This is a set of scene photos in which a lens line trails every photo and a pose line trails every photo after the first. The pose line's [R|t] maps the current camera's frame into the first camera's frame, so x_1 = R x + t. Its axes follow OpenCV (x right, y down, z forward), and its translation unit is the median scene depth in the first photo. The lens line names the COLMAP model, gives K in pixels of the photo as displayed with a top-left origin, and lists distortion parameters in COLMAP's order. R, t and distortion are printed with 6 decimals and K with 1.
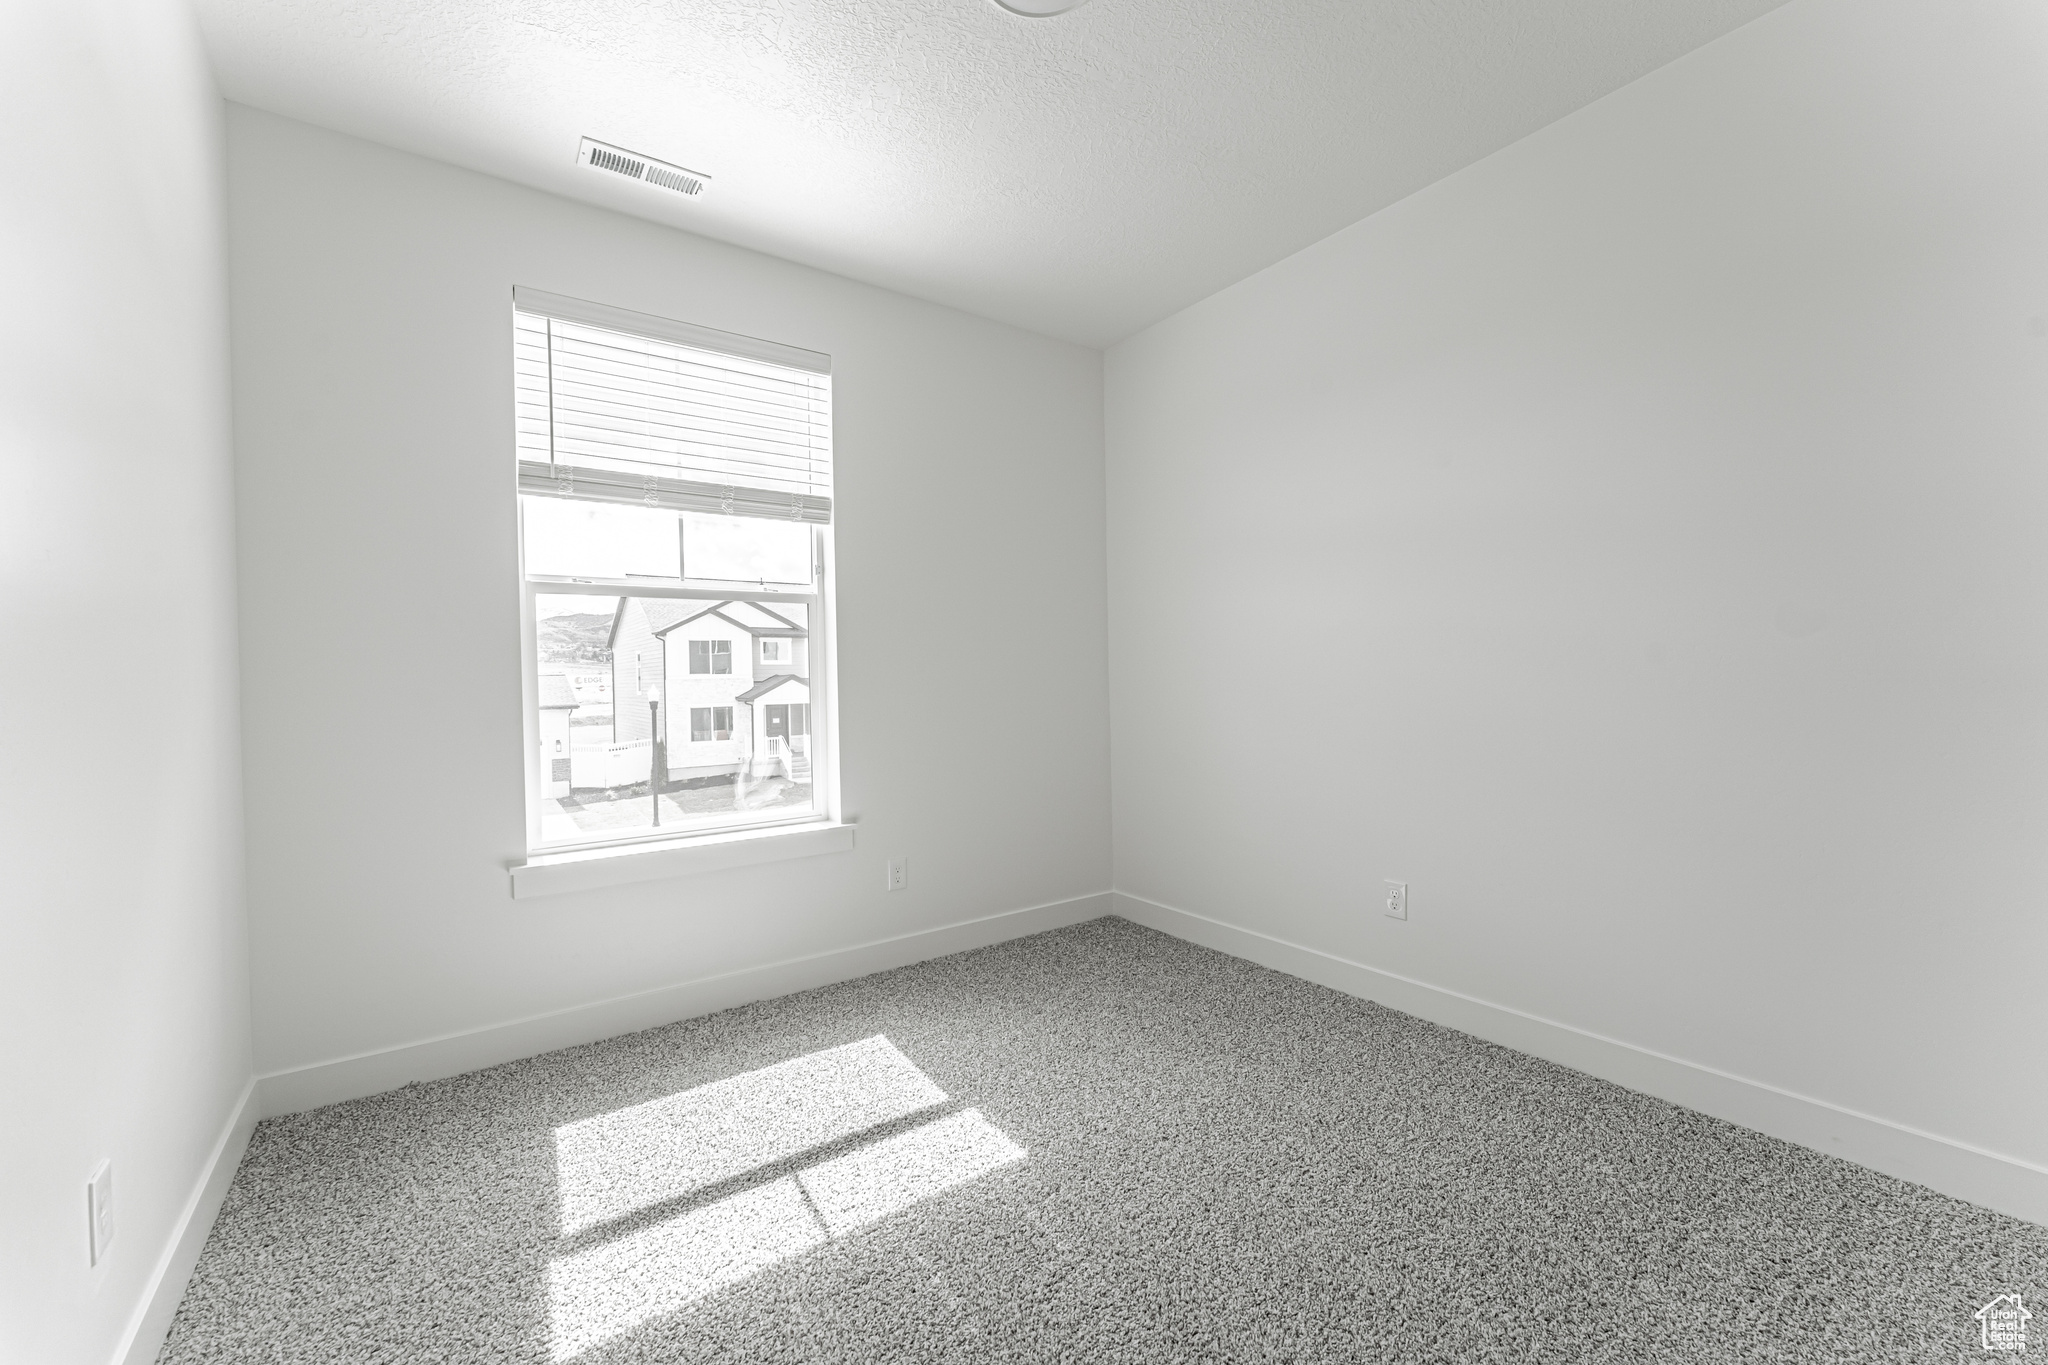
lens RADIAL K [[837.8, 0, 1031.3], [0, 837.8, 674.2], [0, 0, 1]] dist [0.012053, -0.000146]
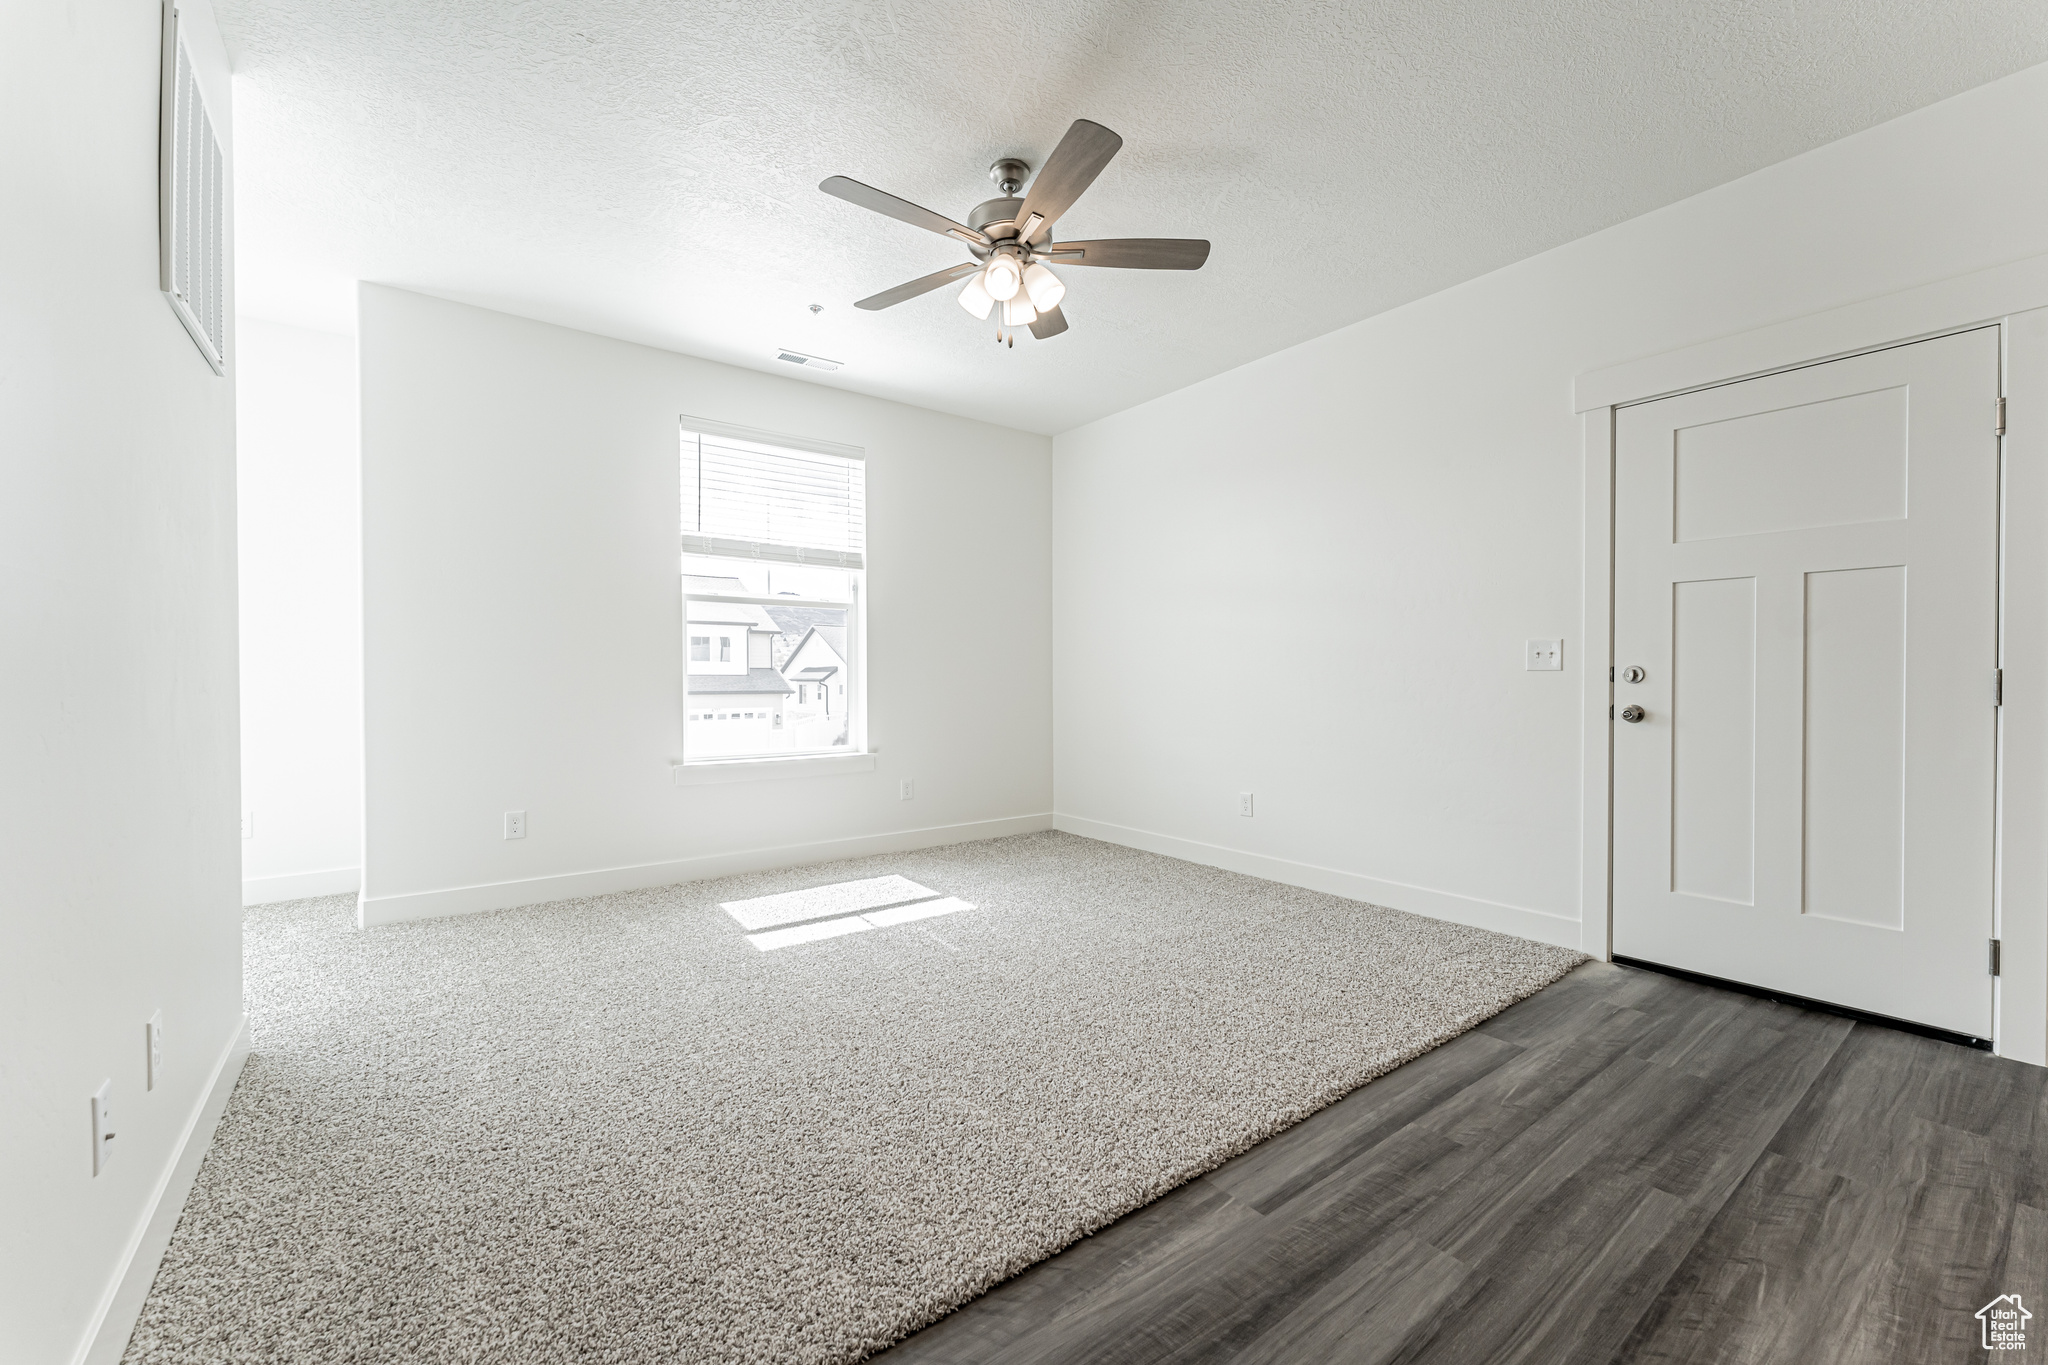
lens RADIAL K [[837.8, 0, 1026.1], [0, 837.8, 680.9], [0, 0, 1]] dist [0.012053, -0.000146]
pose [[0.999550, 0.021701, 0.020714, 0.039749], [-0.021955, 0.999685, 0.012133, 0.025703], [-0.020444, -0.012582, 0.999712, -0.663021]]
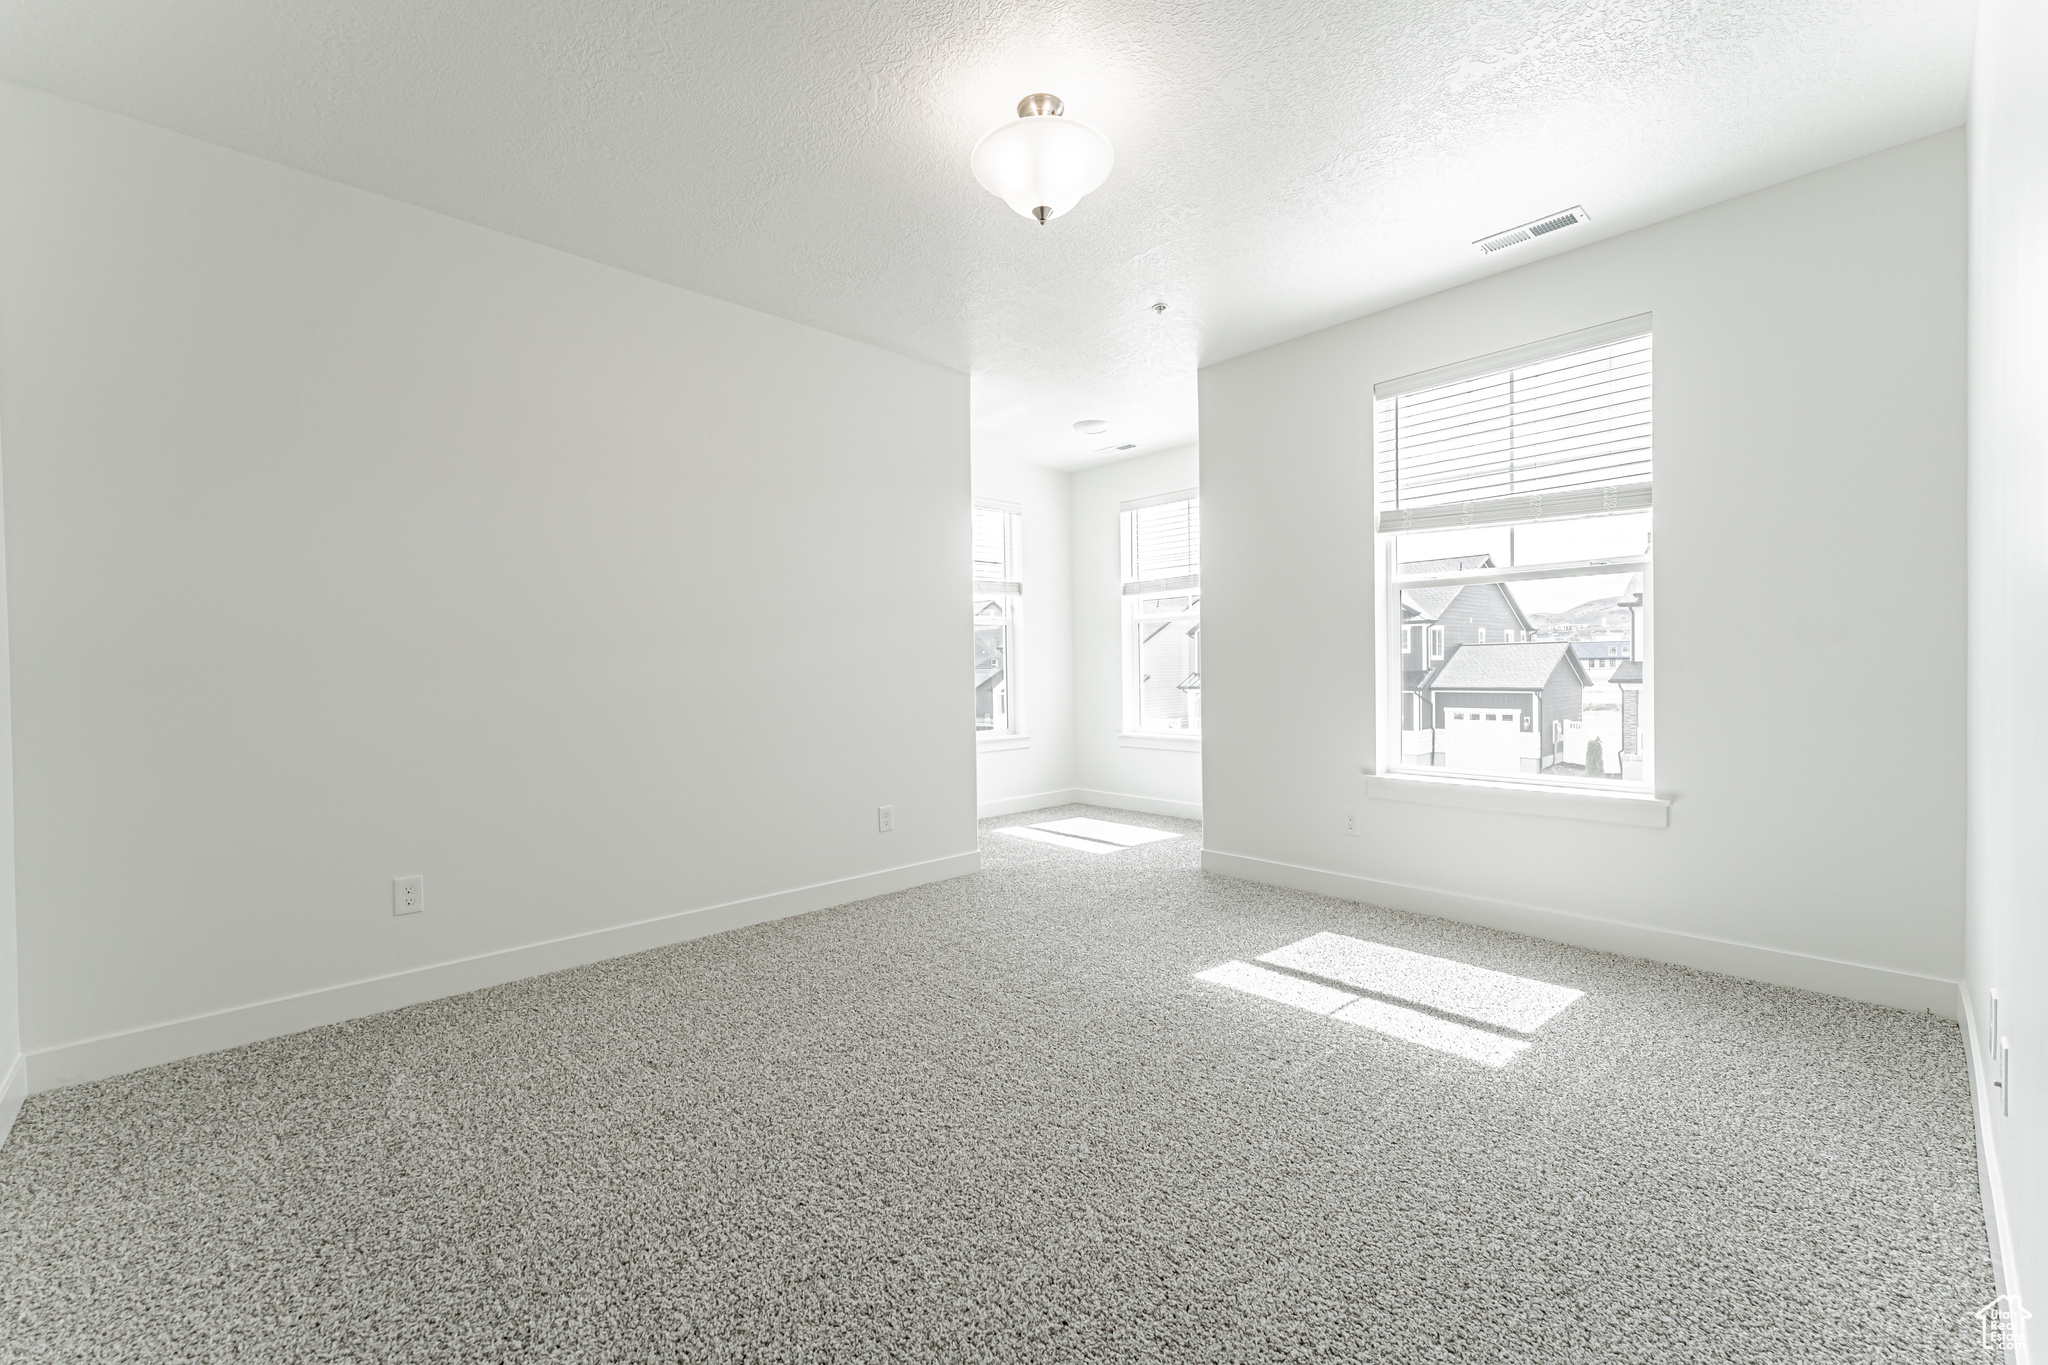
lens RADIAL K [[837.8, 0, 1022.0], [0, 837.8, 667.3], [0, 0, 1]] dist [0.012053, -0.000146]
pose [[0.138925, 0.009609, -0.990256, 0.764813], [0.005744, 0.999928, 0.010509, 0.016840], [0.990286, -0.007148, 0.138860, 0.178652]]
